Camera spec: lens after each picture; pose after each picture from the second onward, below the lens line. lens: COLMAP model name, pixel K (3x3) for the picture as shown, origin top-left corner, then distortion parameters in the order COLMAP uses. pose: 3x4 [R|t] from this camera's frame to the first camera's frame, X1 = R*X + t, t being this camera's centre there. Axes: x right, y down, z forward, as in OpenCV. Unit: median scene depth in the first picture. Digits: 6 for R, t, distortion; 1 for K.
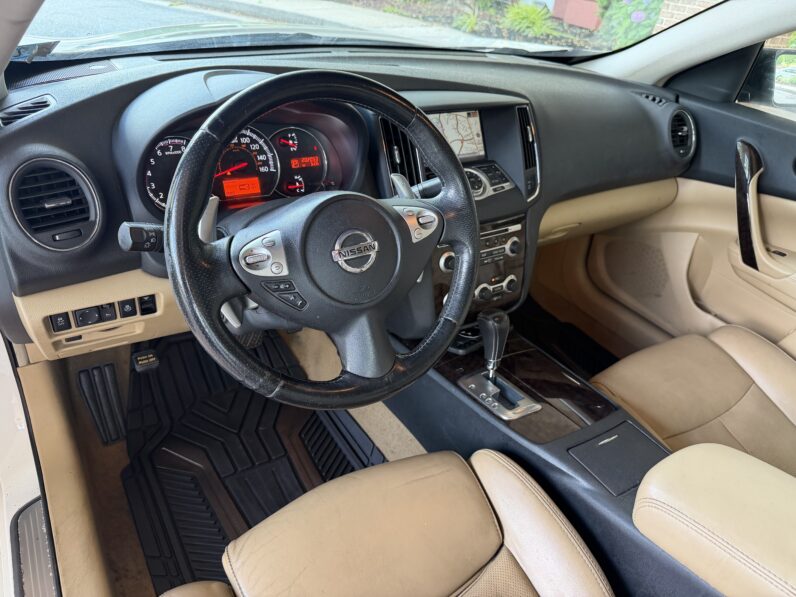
lens RADIAL K [[558.4, 0, 396.8], [0, 558.4, 295.3], [0, 0, 1]] dist [0.023755, -0.028891]
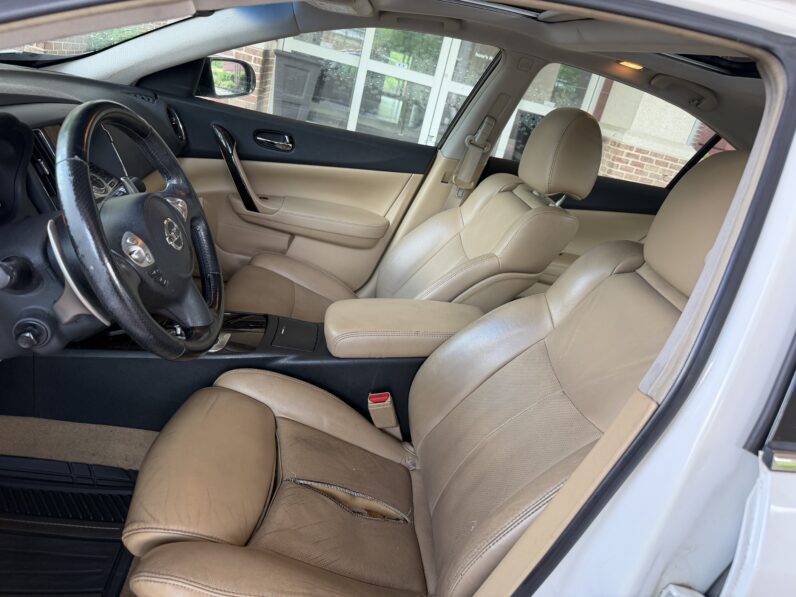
lens RADIAL K [[563.8, 0, 394.3], [0, 563.8, 297.0], [0, 0, 1]] dist [0.018595, -0.030303]
pose [[0.483090, -0.341617, 0.806177, -0.487437], [0.315430, 0.926823, 0.203724, -0.031221], [-0.816779, 0.155875, 0.555495, -0.070250]]
